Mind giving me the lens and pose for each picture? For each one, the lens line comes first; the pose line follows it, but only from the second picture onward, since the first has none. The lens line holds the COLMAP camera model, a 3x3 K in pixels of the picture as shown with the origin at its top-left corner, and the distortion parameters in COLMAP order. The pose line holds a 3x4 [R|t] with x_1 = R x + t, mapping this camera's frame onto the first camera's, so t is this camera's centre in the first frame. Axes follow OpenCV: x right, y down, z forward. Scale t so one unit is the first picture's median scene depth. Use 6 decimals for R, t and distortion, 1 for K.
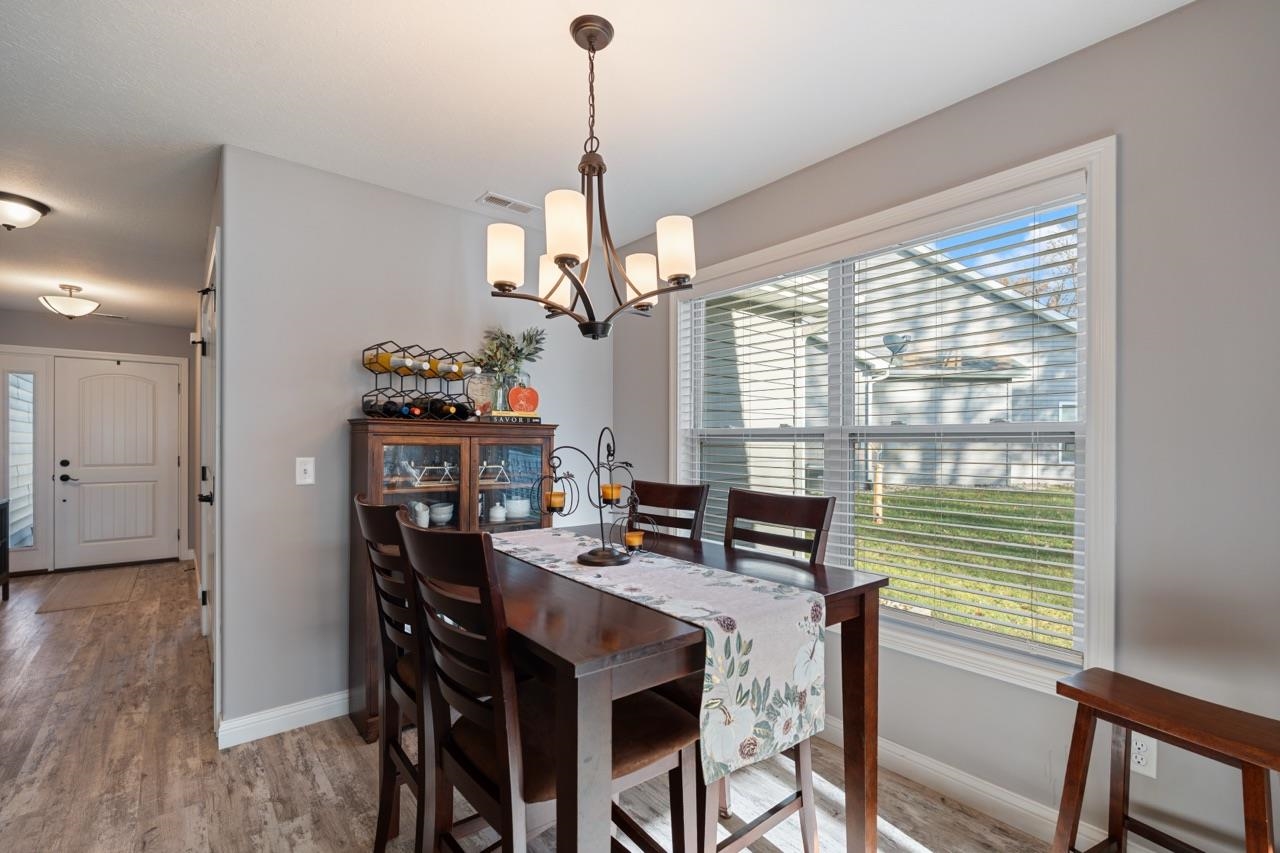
lens RADIAL K [[577.3, 0, 637.7], [0, 577.3, 438.9], [0, 0, 1]] dist [0.002793, 0.000443]
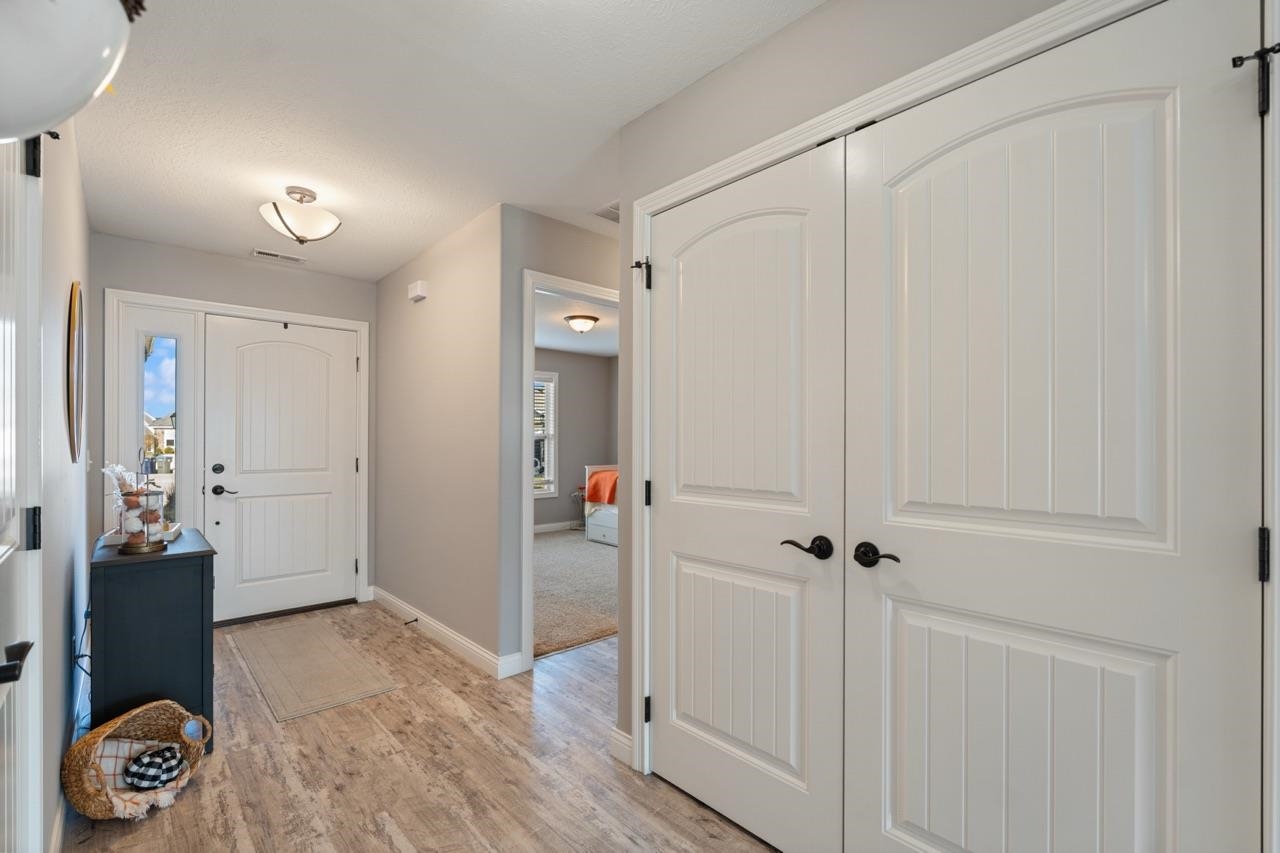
lens RADIAL K [[564.8, 0, 637.5], [0, 564.8, 444.7], [0, 0, 1]] dist [-0.003429, -0.000329]
pose [[0.997624, 0.003747, 0.068792, -0.537459], [-0.004844, 0.999864, 0.015778, 0.000316], [-0.068723, -0.016074, 0.997506, 0.297200]]
